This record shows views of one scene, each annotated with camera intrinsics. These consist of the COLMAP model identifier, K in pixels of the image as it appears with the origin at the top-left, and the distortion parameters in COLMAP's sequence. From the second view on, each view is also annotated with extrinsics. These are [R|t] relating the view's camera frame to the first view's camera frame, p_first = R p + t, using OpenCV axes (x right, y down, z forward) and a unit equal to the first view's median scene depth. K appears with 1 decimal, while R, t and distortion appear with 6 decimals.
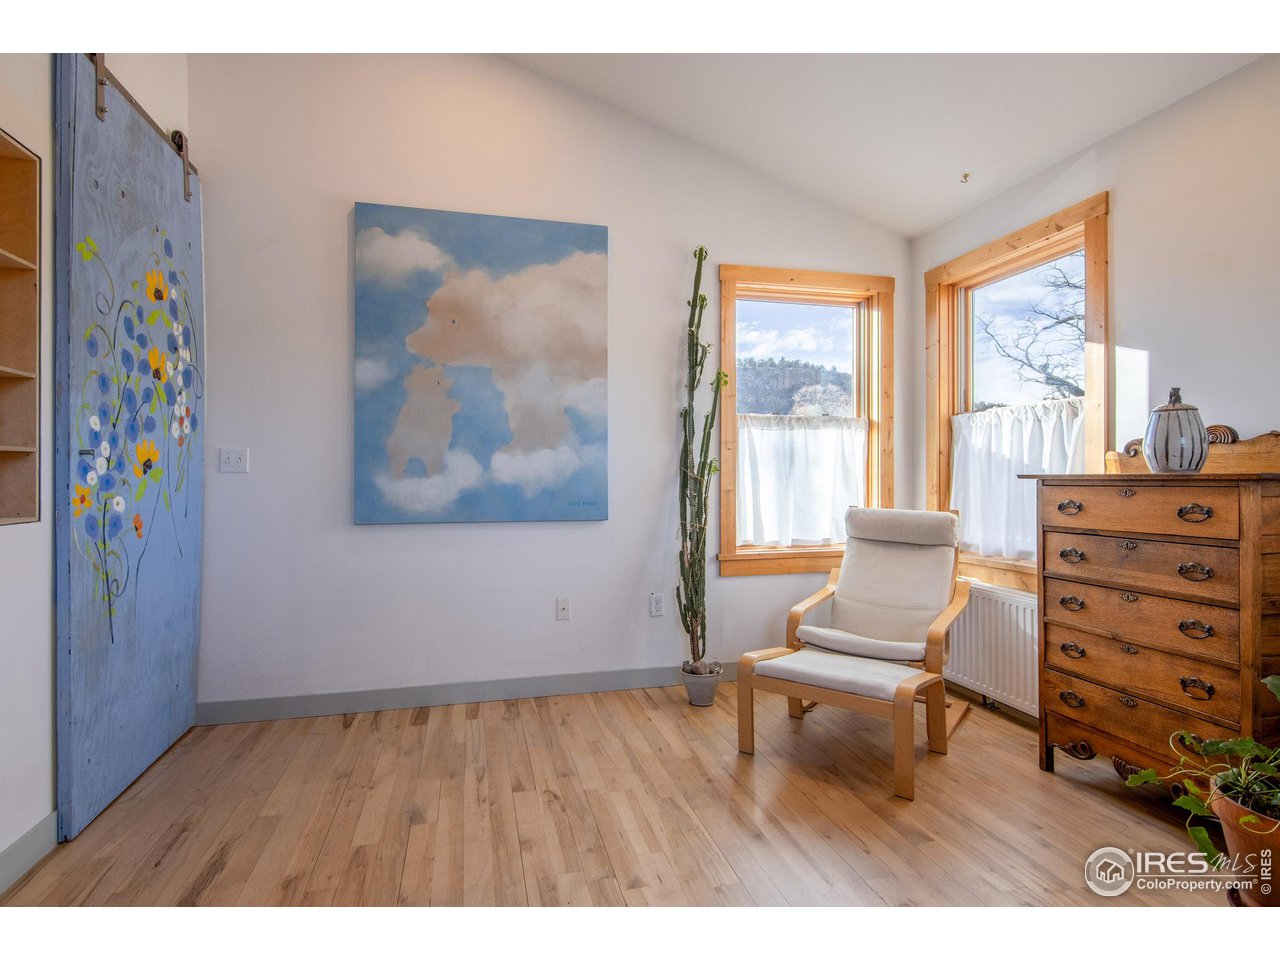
lens RADIAL K [[631.8, 0, 640.1], [0, 631.8, 474.4], [0, 0, 1]] dist [0.011827, -0.011209]
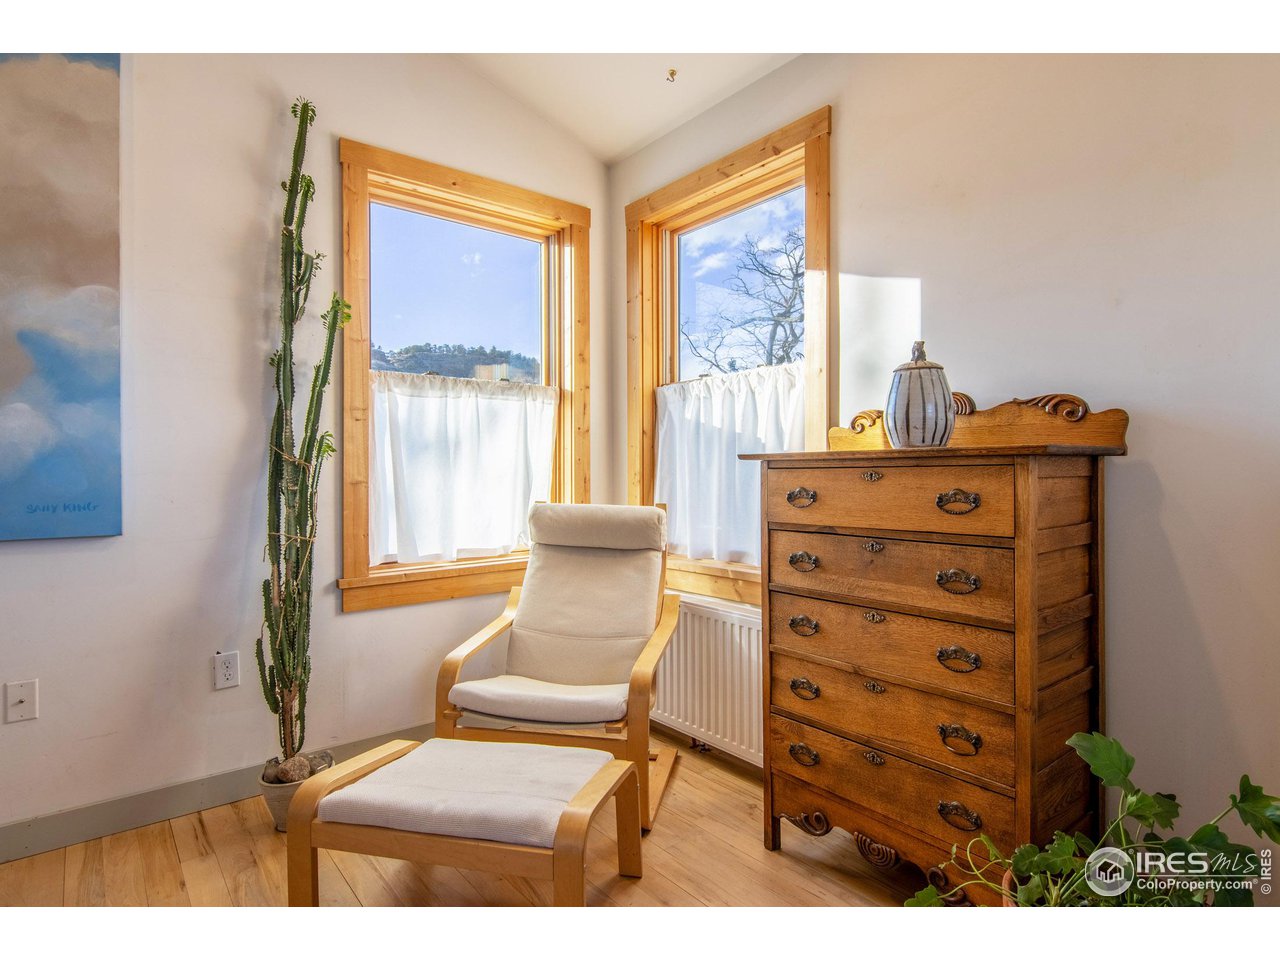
lens RADIAL K [[656.0, 0, 641.2], [0, 656.0, 473.4], [0, 0, 1]] dist [0.004261, -0.012842]
pose [[0.904697, -0.004344, 0.426033, 0.130752], [0.001584, 0.999975, 0.006833, 0.013385], [-0.426052, -0.005507, 0.904682, 0.278461]]
